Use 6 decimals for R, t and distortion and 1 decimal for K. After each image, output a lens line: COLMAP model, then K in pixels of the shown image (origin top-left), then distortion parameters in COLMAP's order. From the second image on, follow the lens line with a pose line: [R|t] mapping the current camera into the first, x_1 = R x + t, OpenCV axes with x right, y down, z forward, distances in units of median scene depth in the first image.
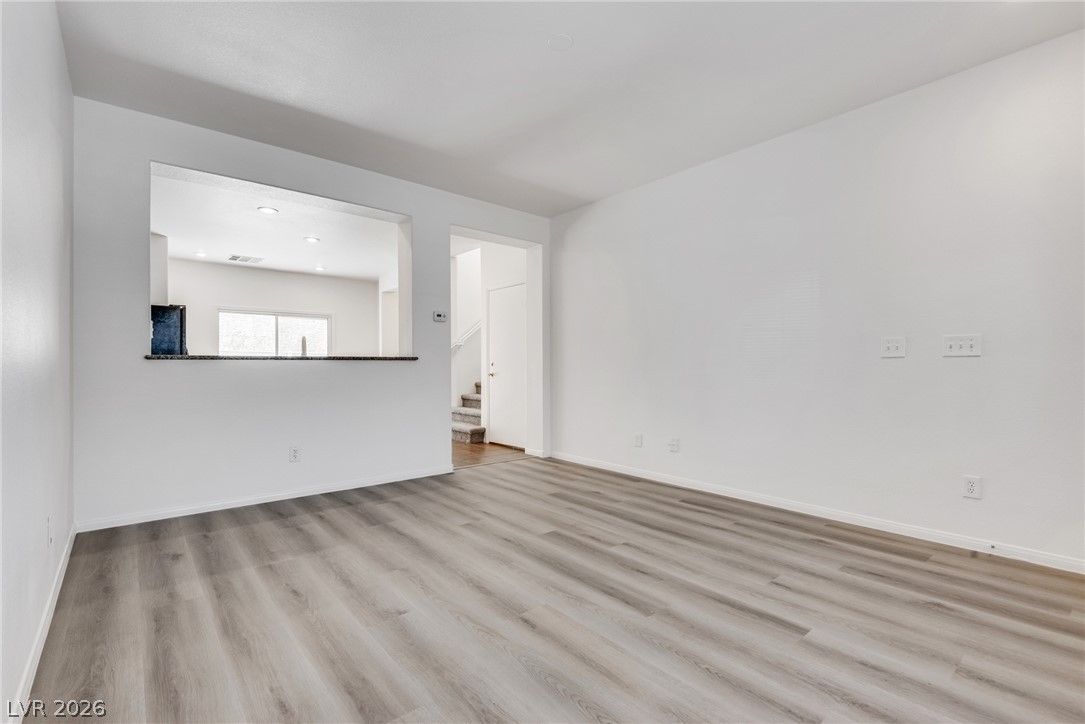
lens RADIAL K [[485.3, 0, 537.5], [0, 485.3, 372.4], [0, 0, 1]] dist [0.035192, -0.024458]
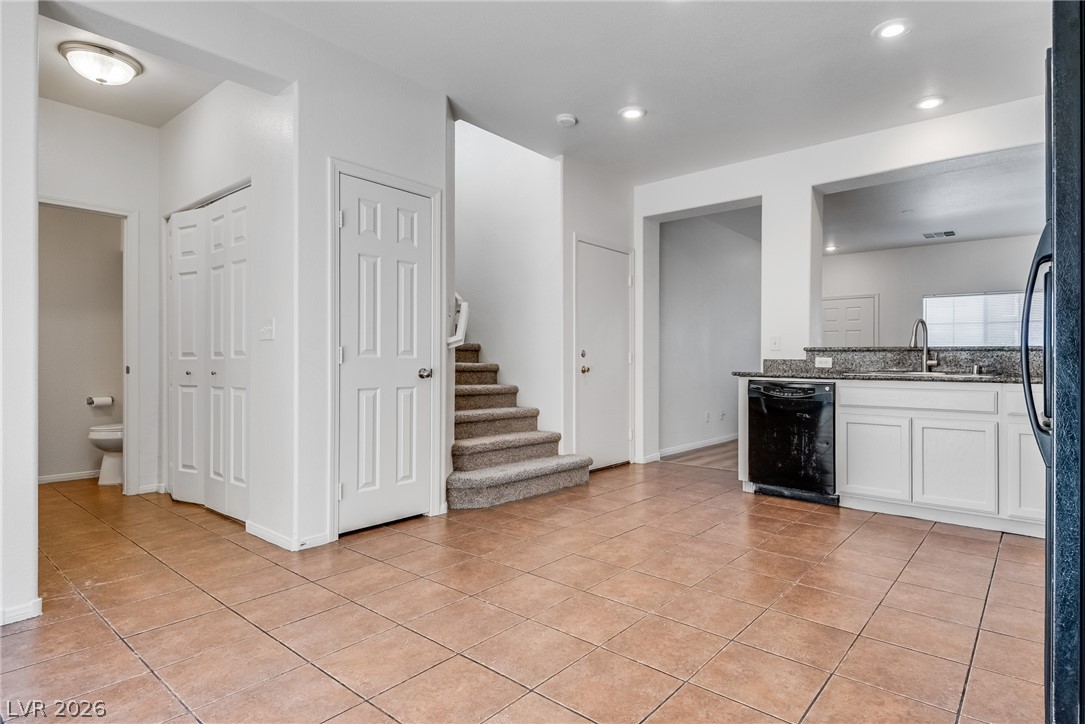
lens RADIAL K [[570.8, 0, 577.0], [0, 570.8, 360.9], [0, 0, 1]] dist [0.007784, -0.001230]
pose [[-0.192281, 0.002429, 0.981337, -1.779235], [0.006925, 0.999975, -0.001118, -0.013670], [-0.981315, 0.006581, -0.192293, 2.420171]]
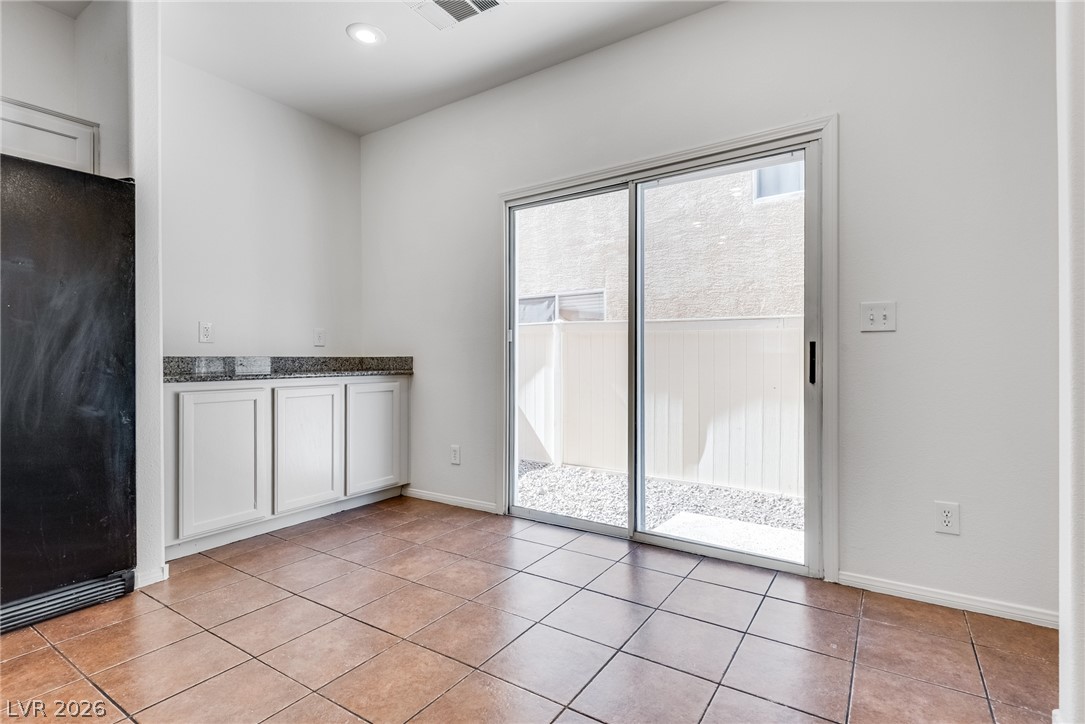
lens RADIAL K [[511.4, 0, 561.9], [0, 511.4, 358.6], [0, 0, 1]] dist [0.014294, -0.000051]
pose [[0.305405, 0.002655, -0.952219, -0.673201], [-0.007091, 0.999975, 0.000514, -0.016433], [0.952196, 0.006596, 0.305416, 2.432441]]
